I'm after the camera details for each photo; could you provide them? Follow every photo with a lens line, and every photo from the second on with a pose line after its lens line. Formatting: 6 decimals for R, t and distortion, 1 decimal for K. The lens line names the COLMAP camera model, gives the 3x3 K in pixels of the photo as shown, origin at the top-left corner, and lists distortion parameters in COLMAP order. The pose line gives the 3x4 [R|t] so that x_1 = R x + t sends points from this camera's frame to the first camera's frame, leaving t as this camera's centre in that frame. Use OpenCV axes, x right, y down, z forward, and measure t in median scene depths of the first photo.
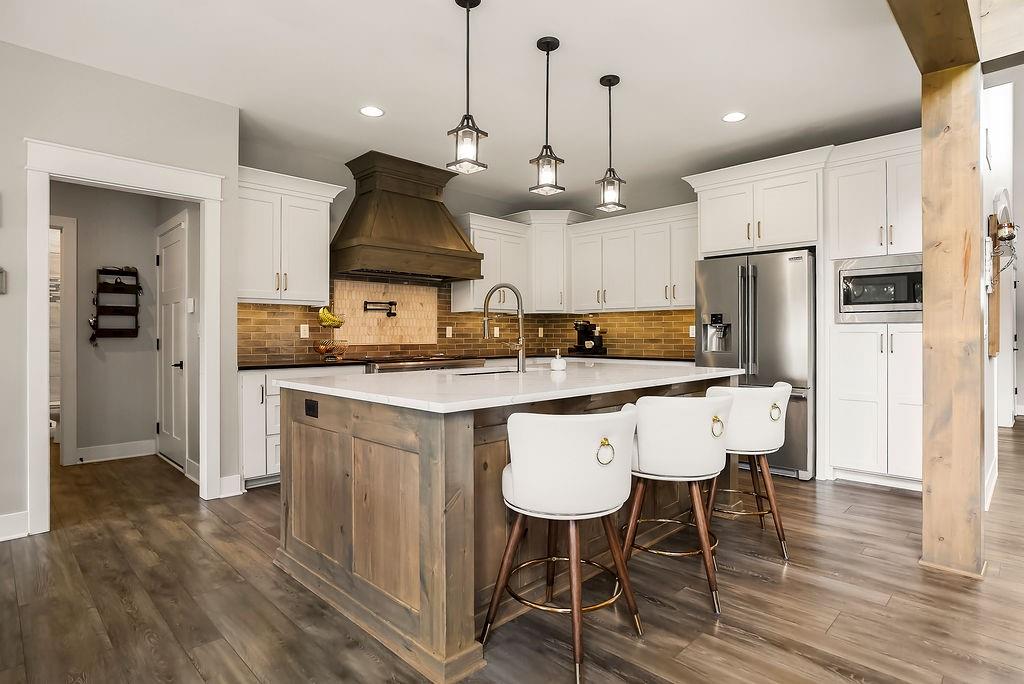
lens RADIAL K [[552.0, 0, 542.7], [0, 552.0, 345.6], [0, 0, 1]] dist [-0.014858, 0.001313]
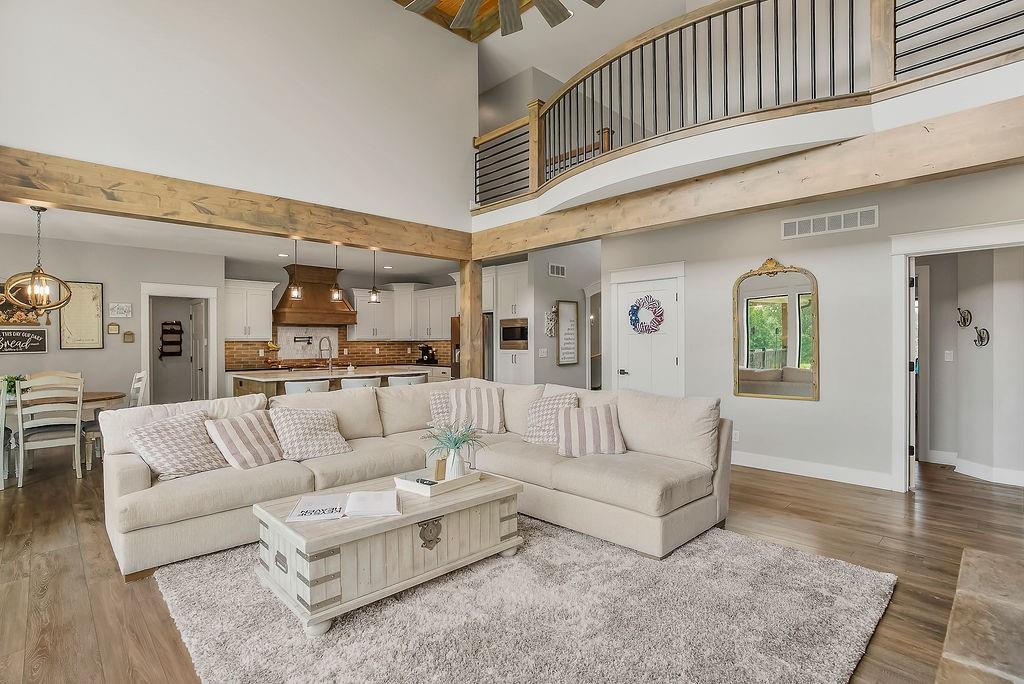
lens RADIAL K [[493.7, 0, 512.9], [0, 493.7, 345.0], [0, 0, 1]] dist [-0.016472, -0.000273]
pose [[0.999359, -0.004373, -0.035534, 0.546137], [0.003718, 0.999823, -0.018460, -0.017878], [0.035609, 0.018316, 0.999198, -0.761073]]
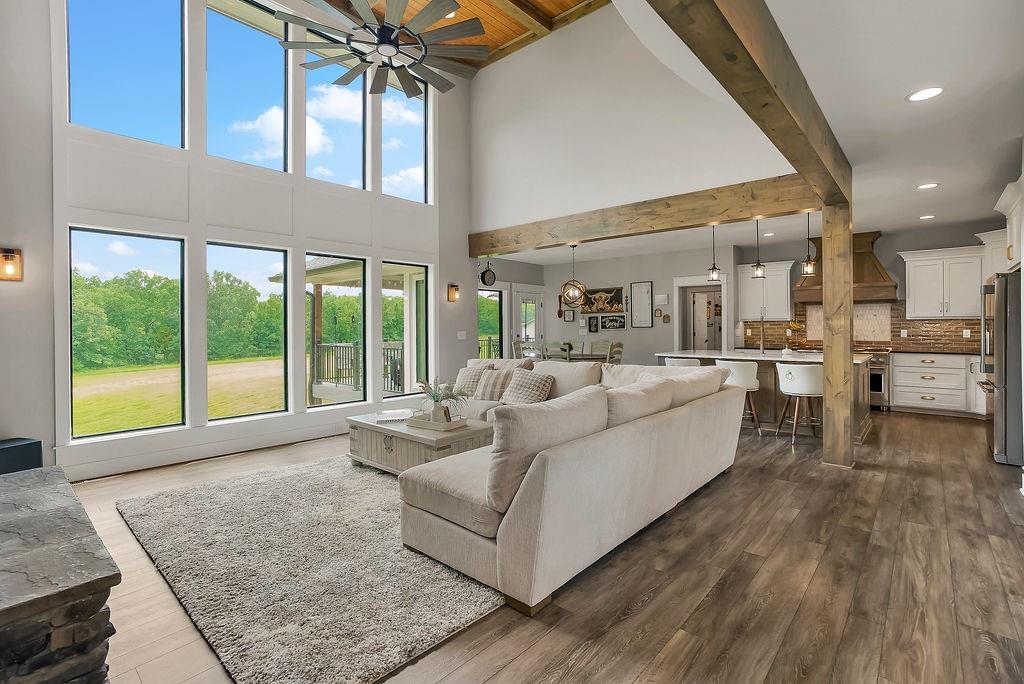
lens RADIAL K [[478.2, 0, 518.6], [0, 478.2, 336.1], [0, 0, 1]] dist [-0.042880, 0.019287]
pose [[0.052872, 0.022366, -0.998351, 1.230366], [-0.016984, 0.999625, 0.021495, -0.032294], [0.998457, 0.015820, 0.053232, -0.090821]]
